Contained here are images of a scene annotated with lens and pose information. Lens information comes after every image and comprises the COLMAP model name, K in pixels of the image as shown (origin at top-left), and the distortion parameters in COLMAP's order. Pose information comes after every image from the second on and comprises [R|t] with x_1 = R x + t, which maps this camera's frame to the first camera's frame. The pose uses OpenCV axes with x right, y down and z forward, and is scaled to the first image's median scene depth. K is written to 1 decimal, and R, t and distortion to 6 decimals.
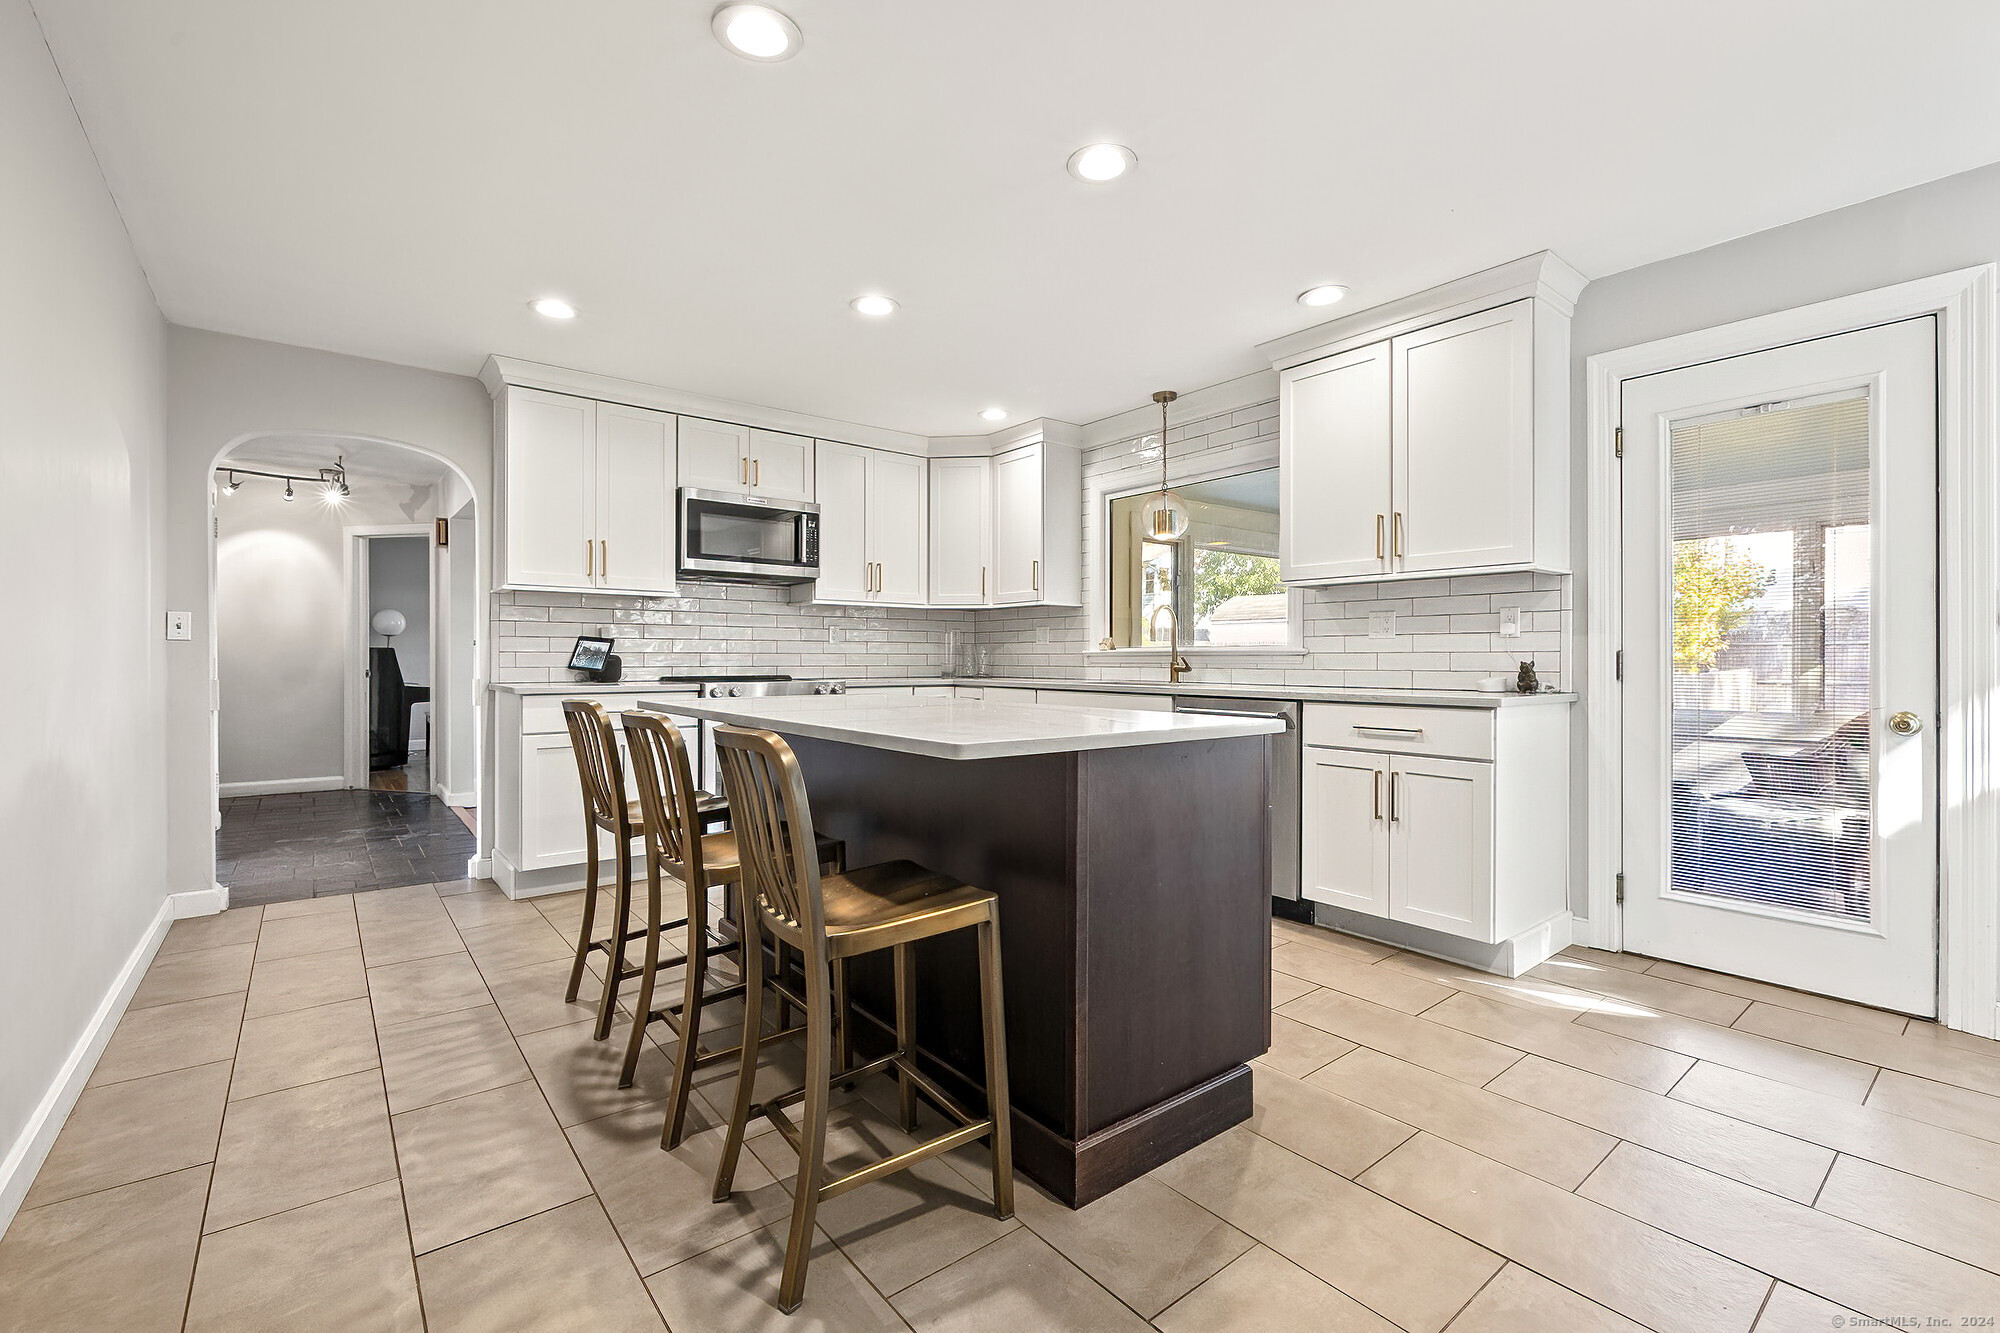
lens RADIAL K [[856.5, 0, 1000.0], [0, 856.5, 666.5], [0, 0, 1]] dist [-0.001753, -0.000323]
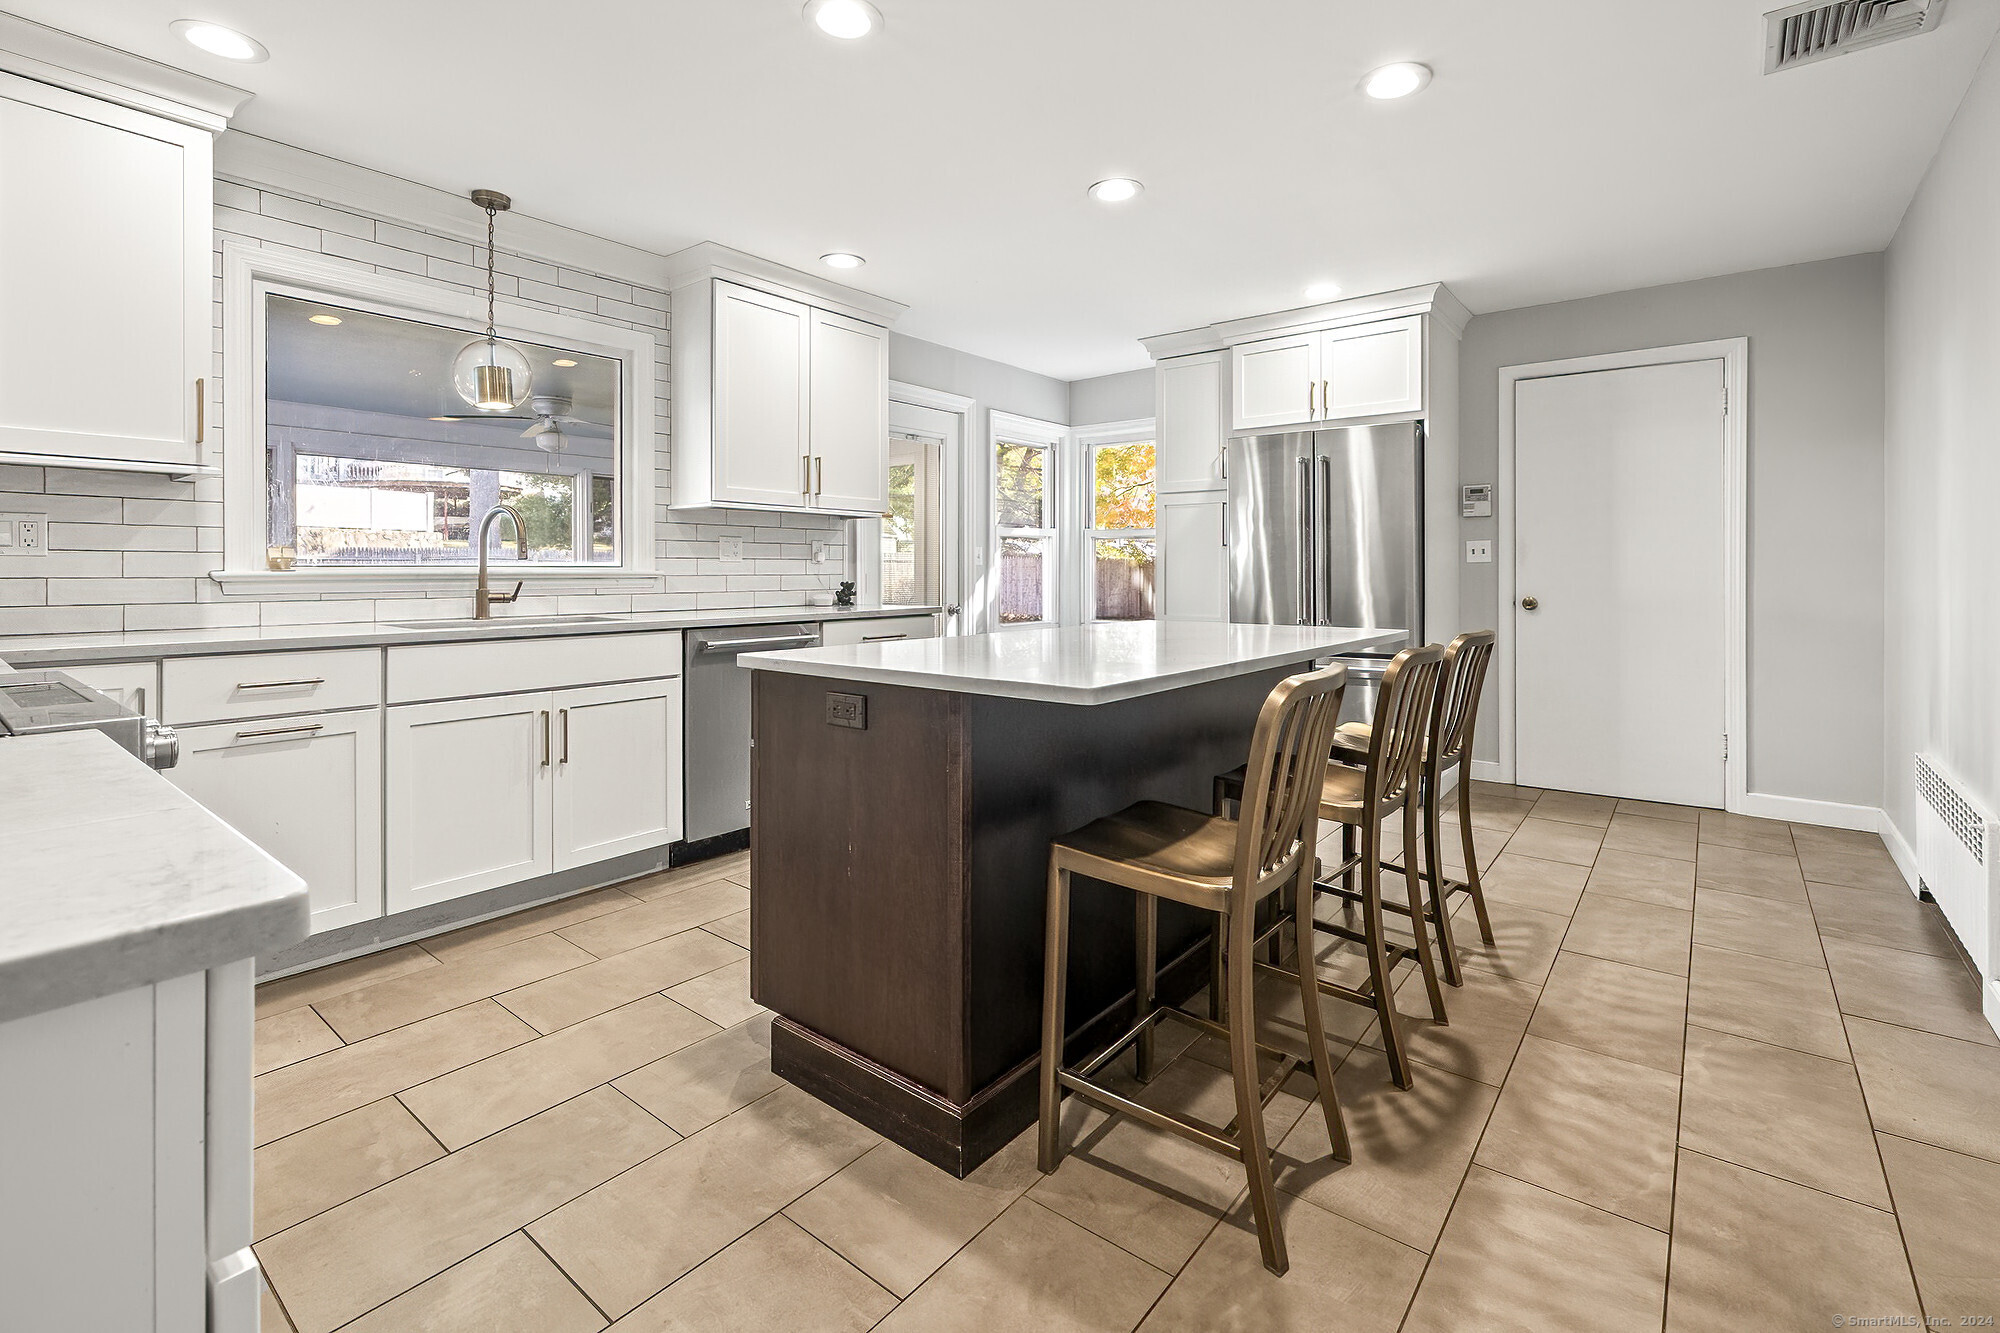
lens RADIAL K [[895.0, 0, 1003.5], [0, 895.0, 570.6], [0, 0, 1]] dist [-0.000900, 0.000578]
pose [[-0.219543, 0.000892, 0.975602, -1.319073], [0.009713, 0.999952, 0.001271, -0.037501], [-0.975555, 0.009755, -0.219541, 1.700321]]
